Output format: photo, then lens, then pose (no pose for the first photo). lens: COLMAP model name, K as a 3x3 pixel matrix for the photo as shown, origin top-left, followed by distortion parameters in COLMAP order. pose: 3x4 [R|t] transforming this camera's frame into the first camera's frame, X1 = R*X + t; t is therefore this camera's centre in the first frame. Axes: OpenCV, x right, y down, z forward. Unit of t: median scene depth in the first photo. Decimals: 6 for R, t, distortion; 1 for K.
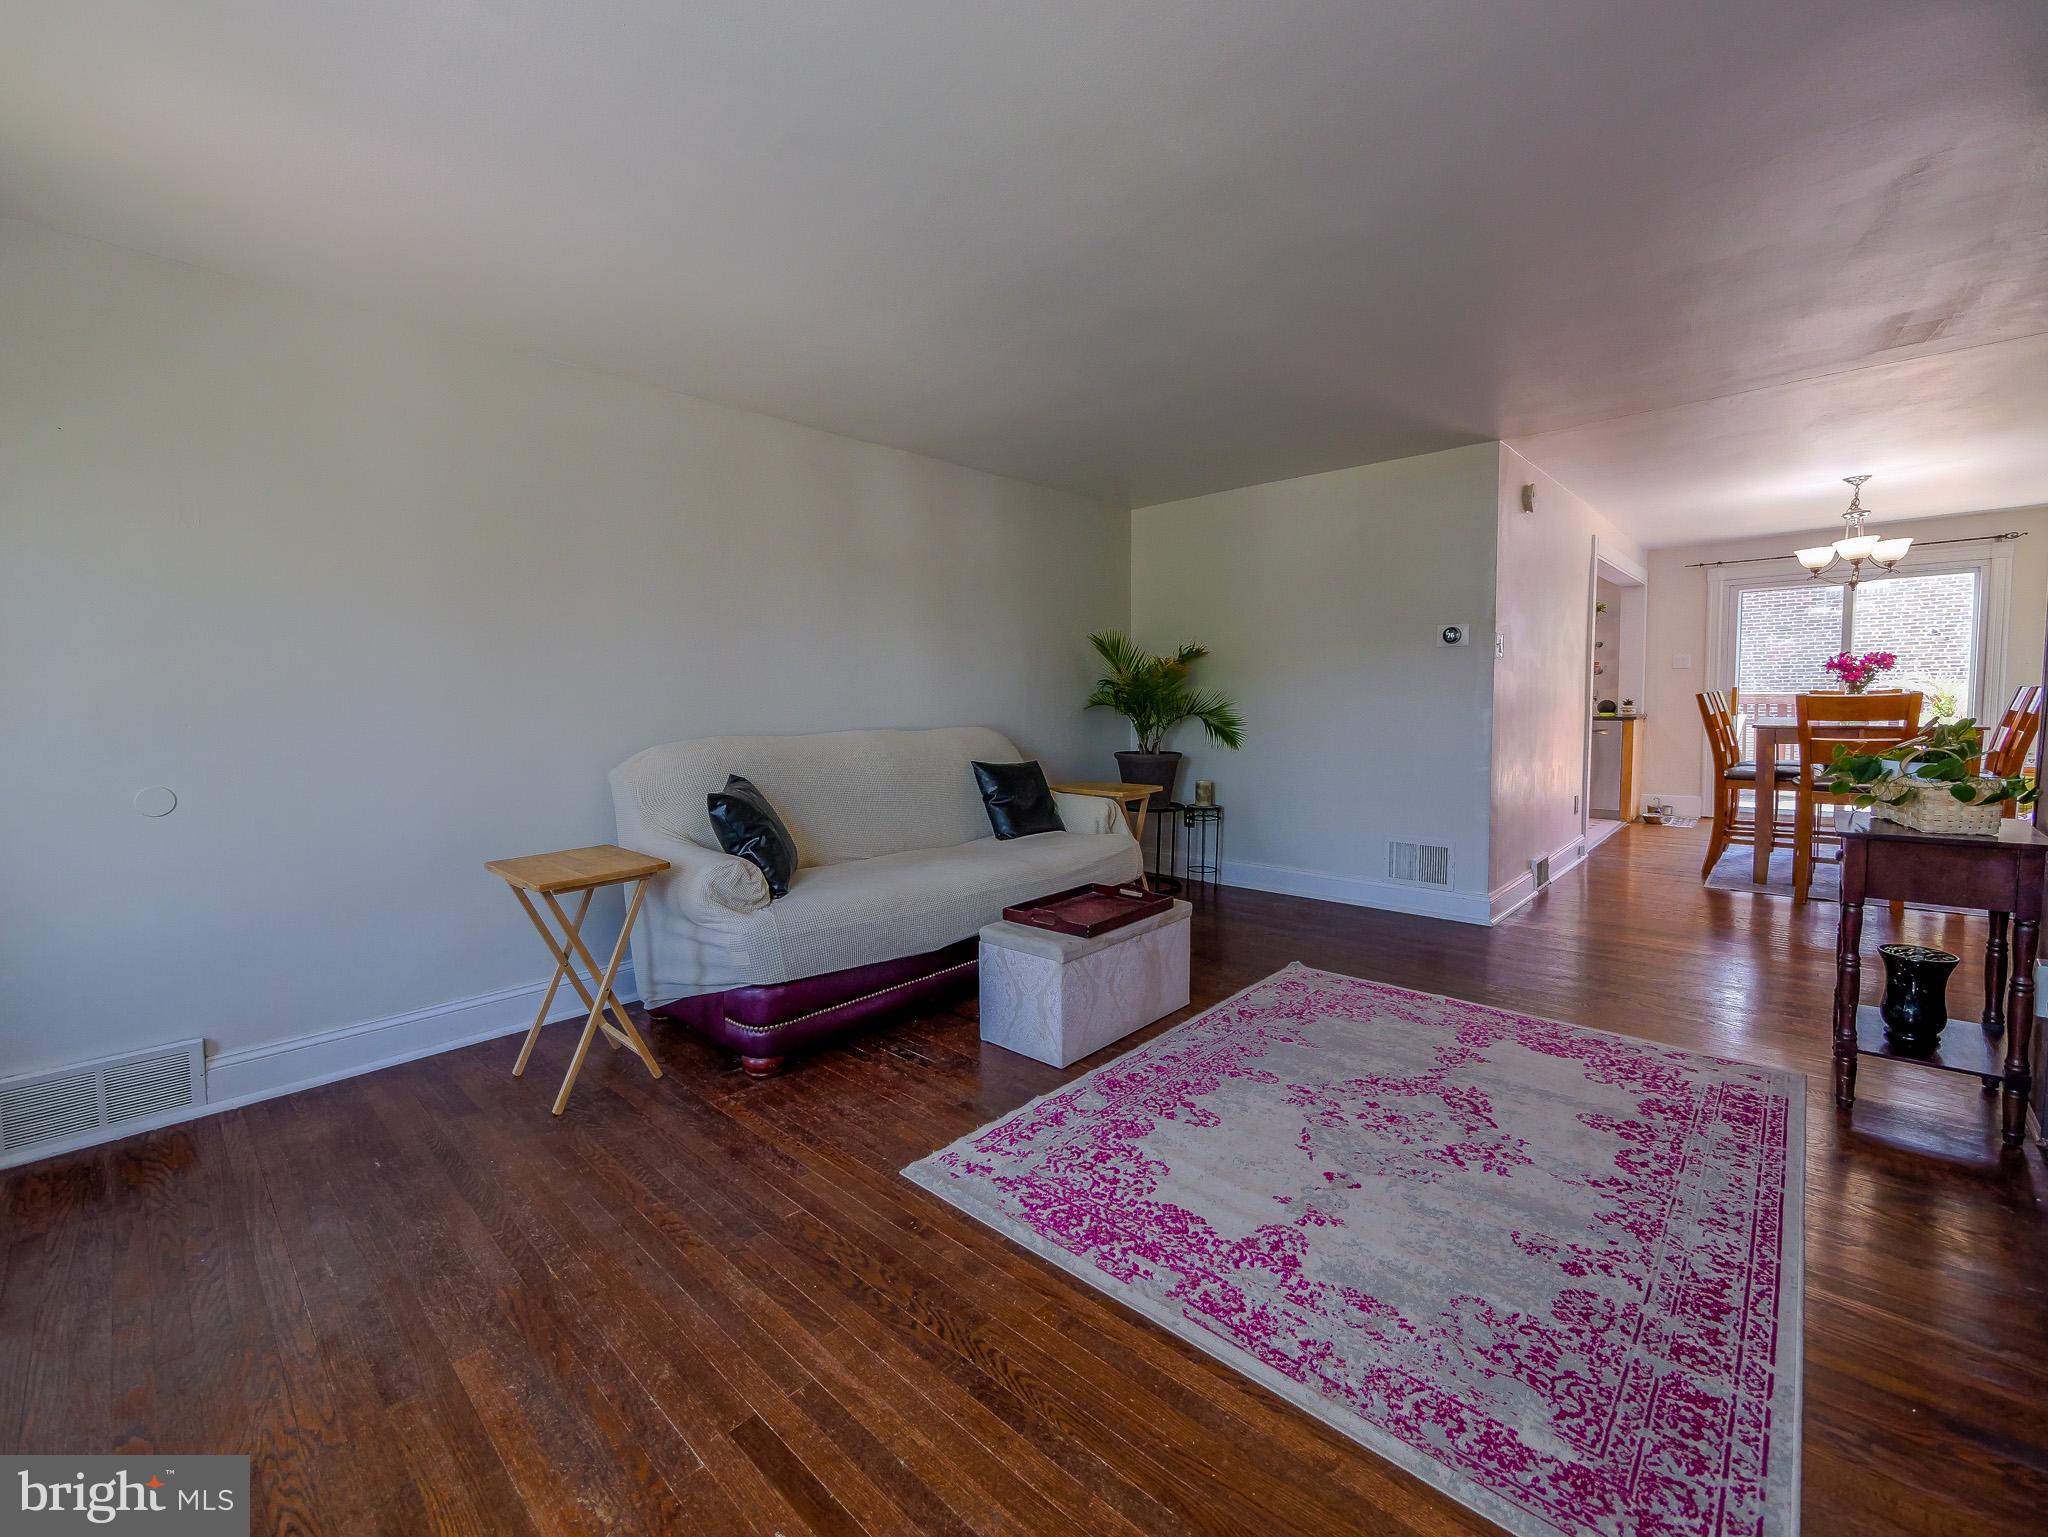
lens RADIAL K [[852.8, 0, 1017.1], [0, 852.8, 757.3], [0, 0, 1]] dist [-0.005785, -0.000022]
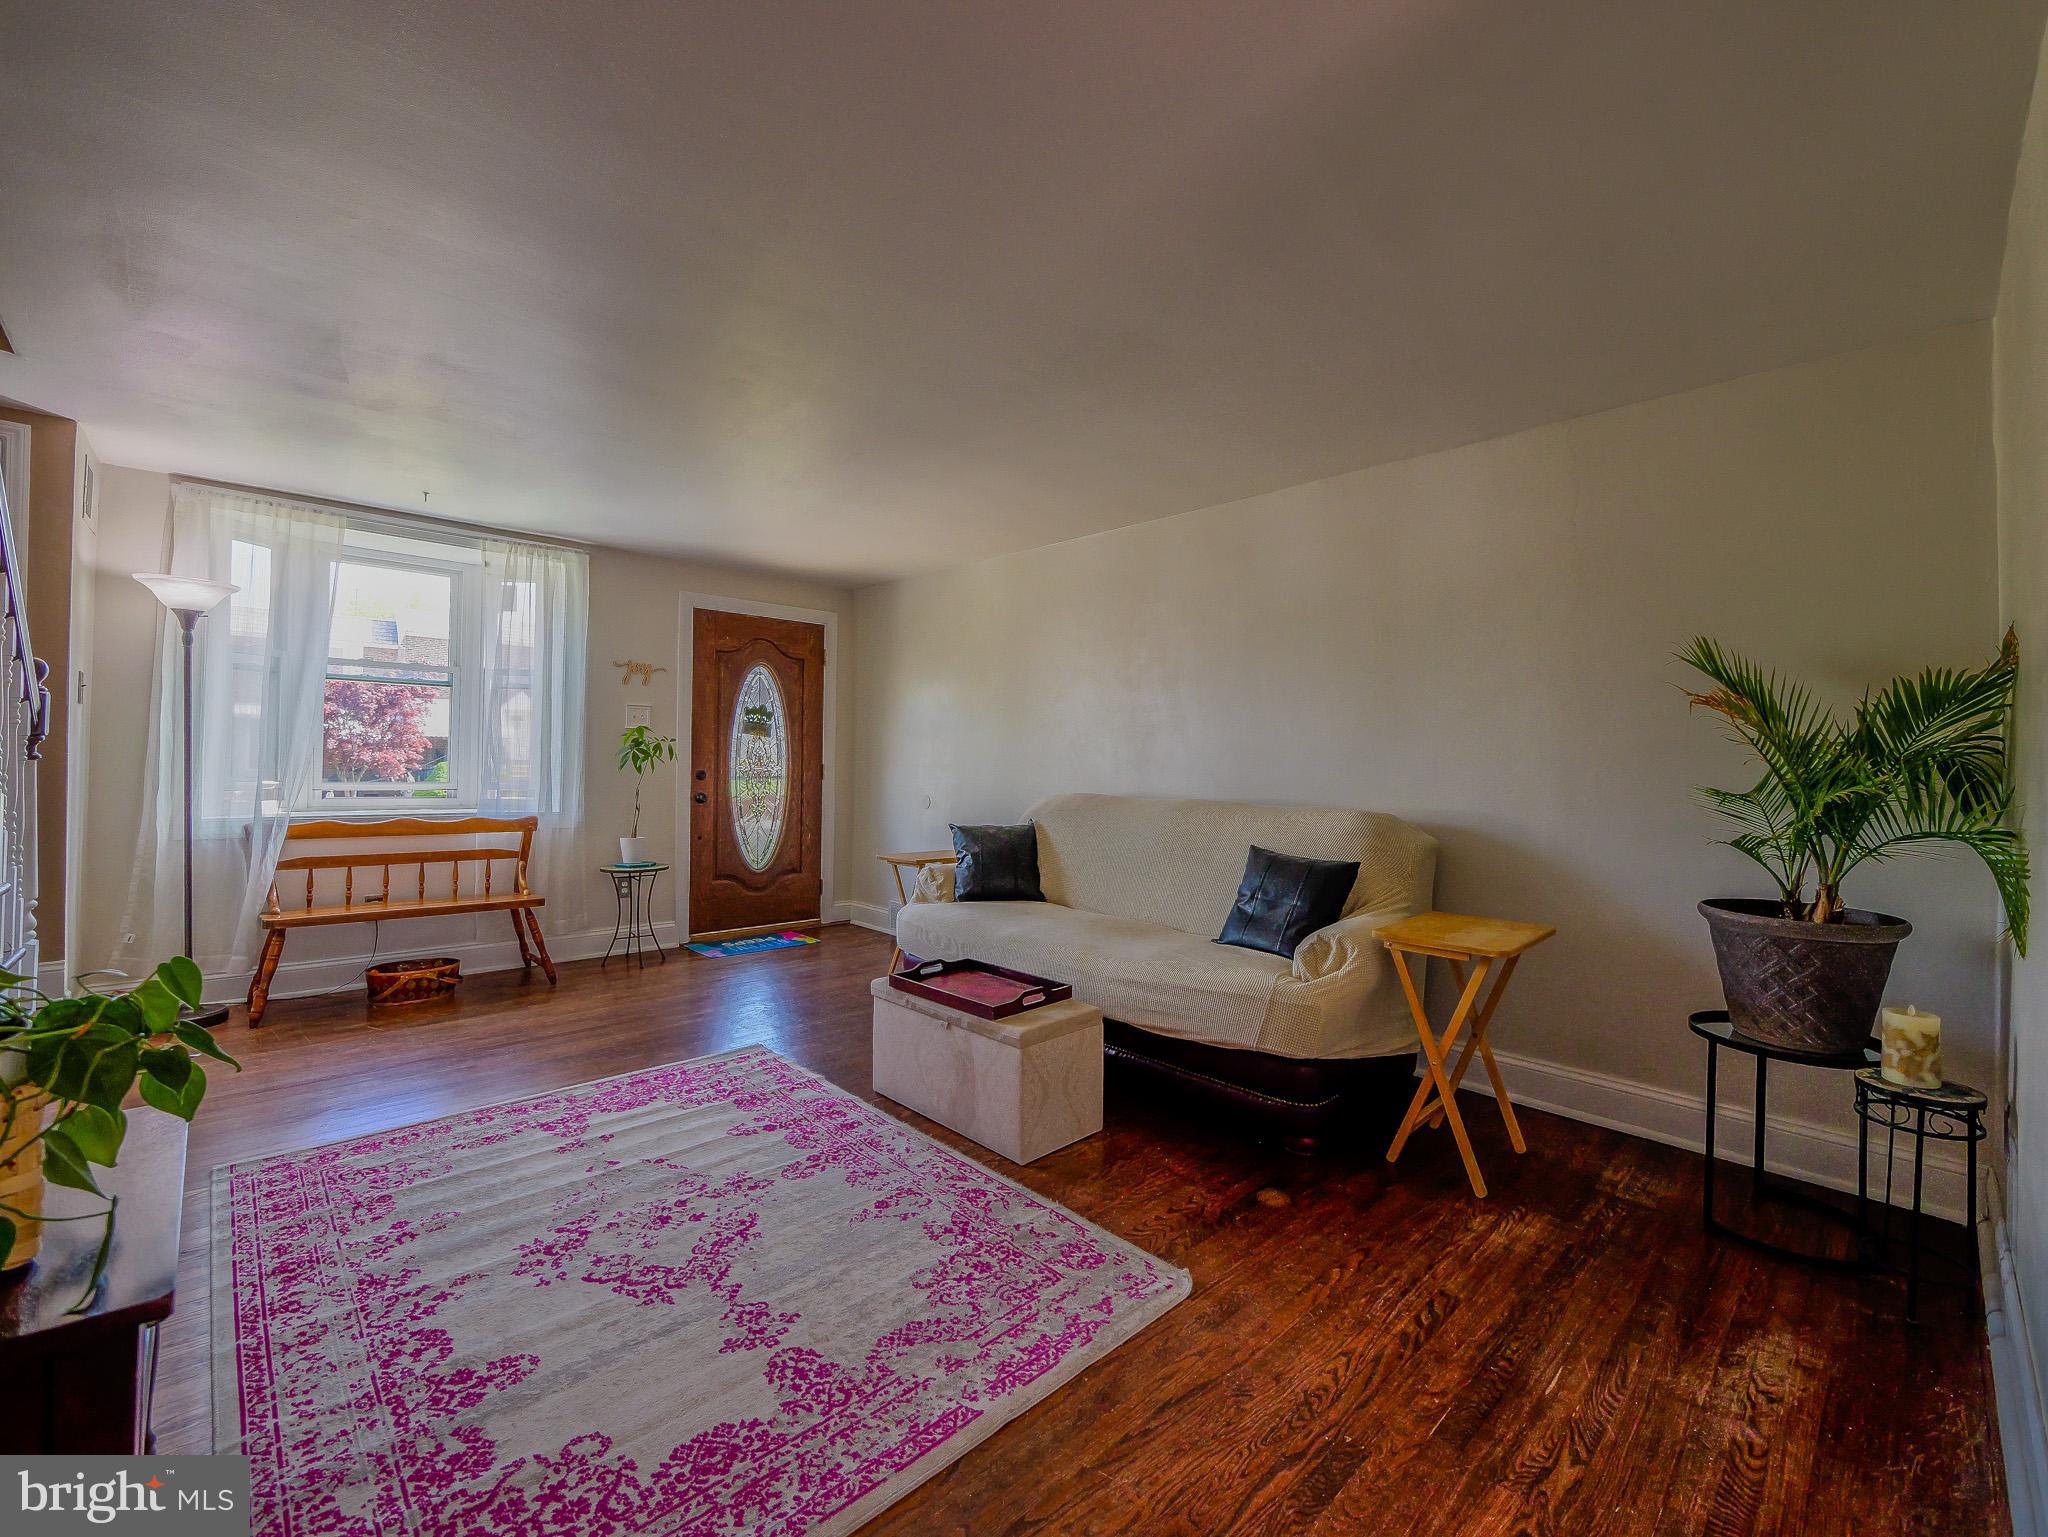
lens RADIAL K [[852.8, 0, 1017.1], [0, 852.8, 757.3], [0, 0, 1]] dist [-0.005785, -0.000022]
pose [[-0.060714, 0.007010, -0.998131, 1.404349], [-0.086213, 0.996202, 0.012241, -0.126706], [0.994425, 0.086795, -0.059879, 1.465962]]
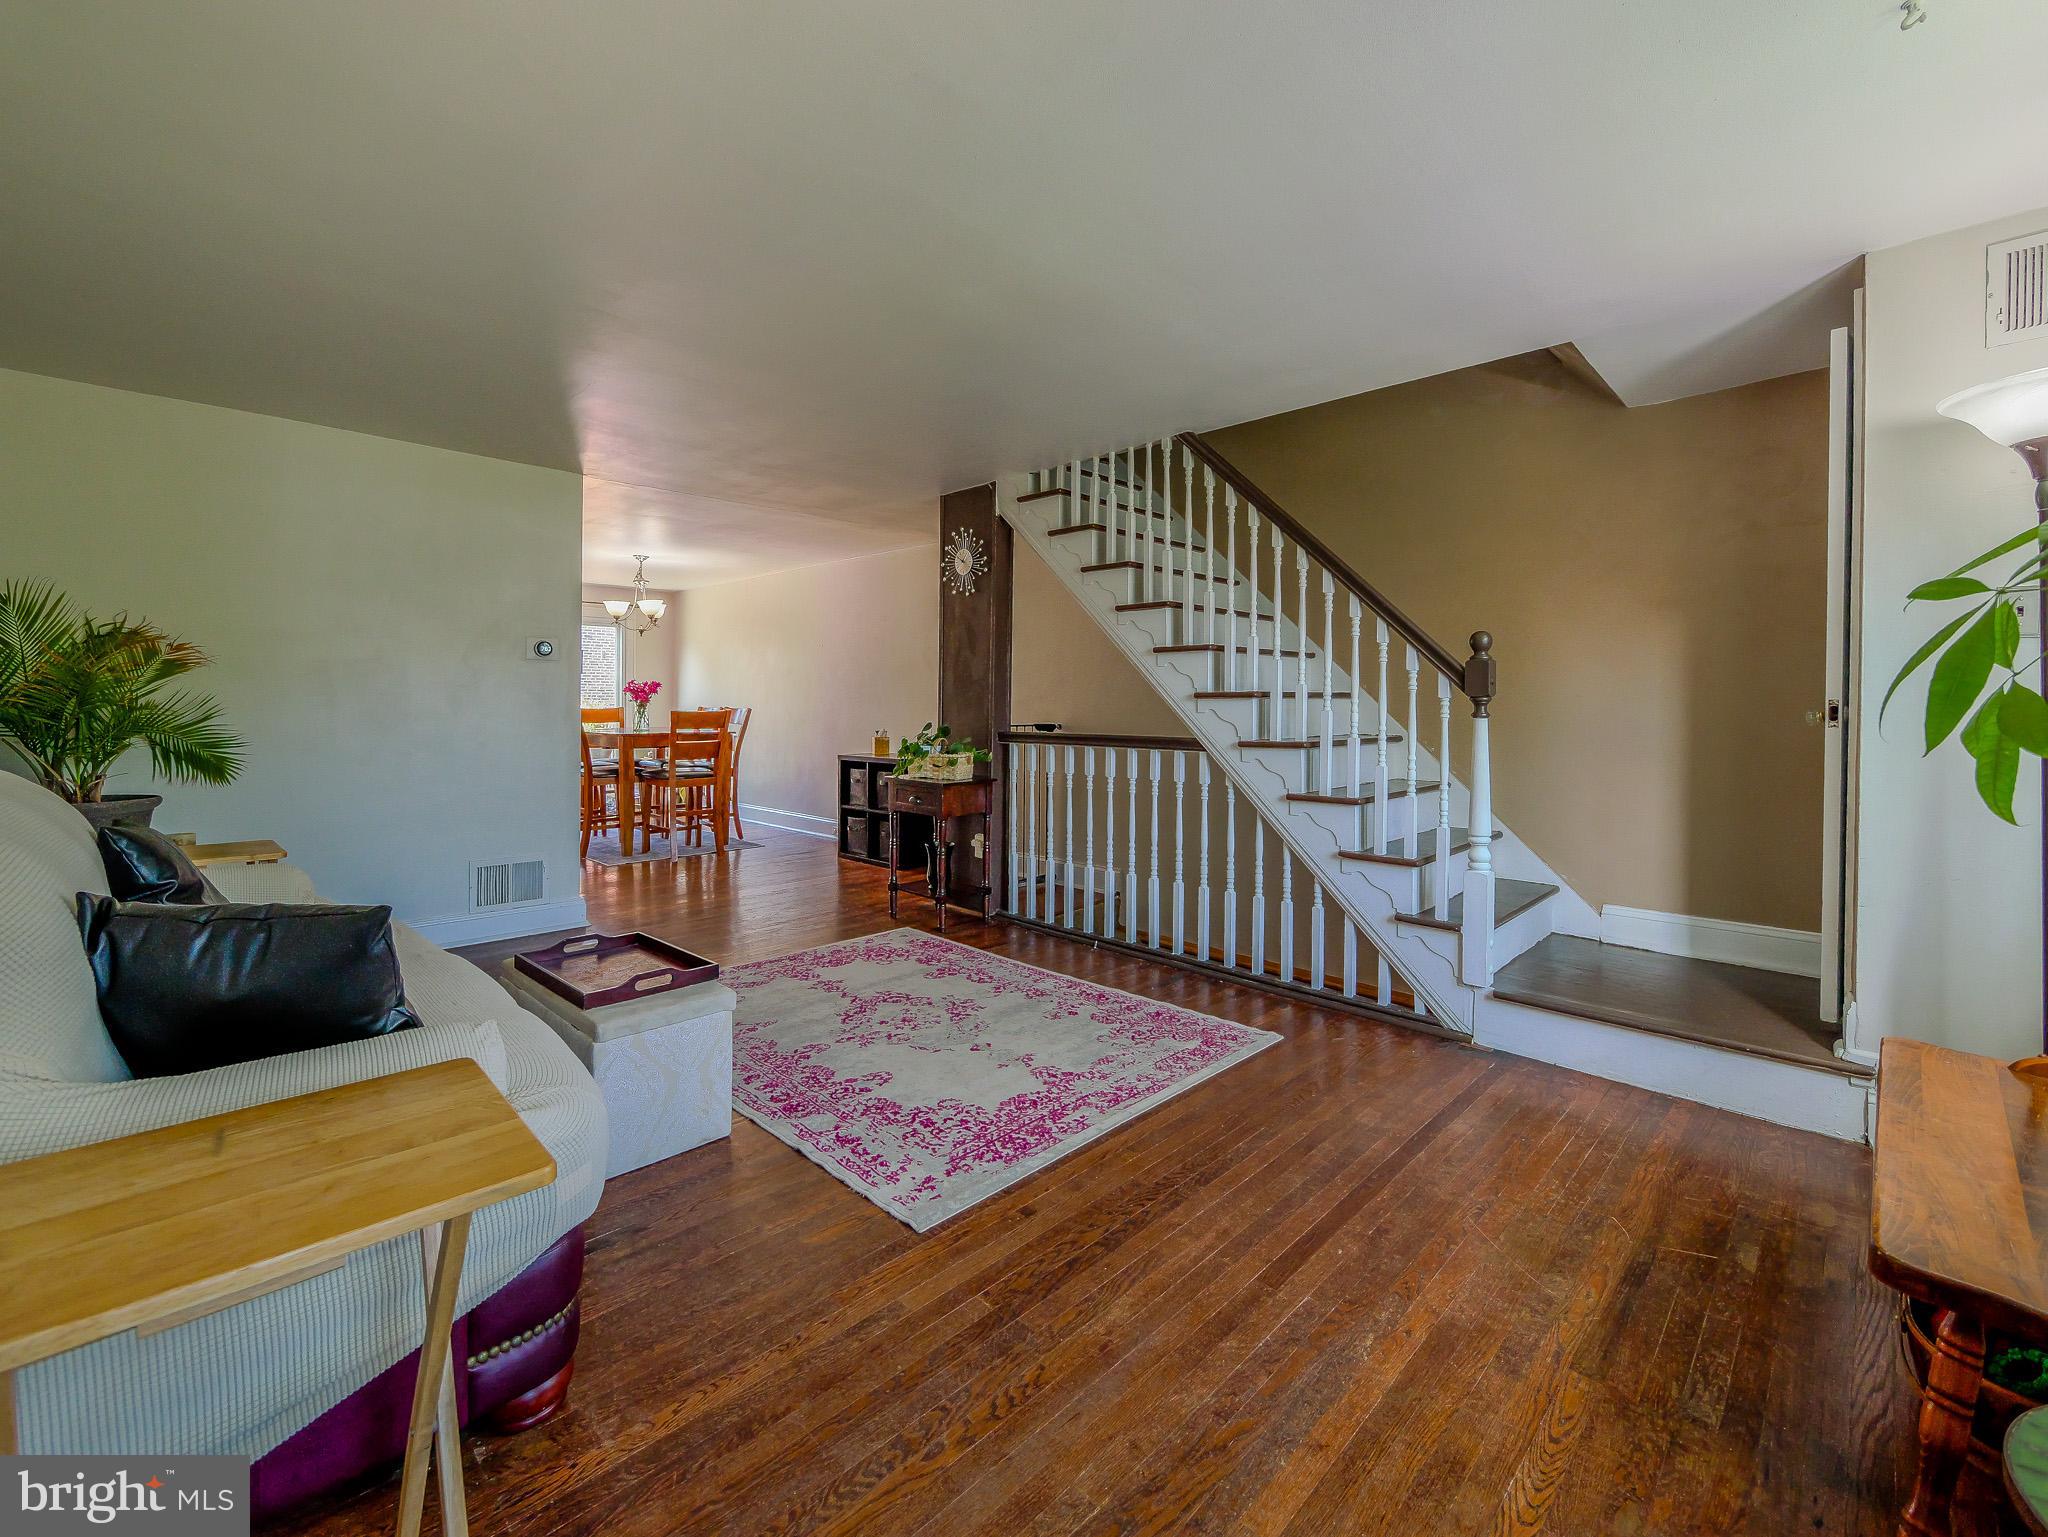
lens RADIAL K [[877.6, 0, 1028.6], [0, 877.6, 728.4], [0, 0, 1]] dist [-0.002669, 0.000003]
pose [[0.021252, -0.011938, 0.999703, -0.996917], [0.064998, 0.997830, 0.010534, -0.044510], [-0.997659, 0.064755, 0.021982, 0.782041]]
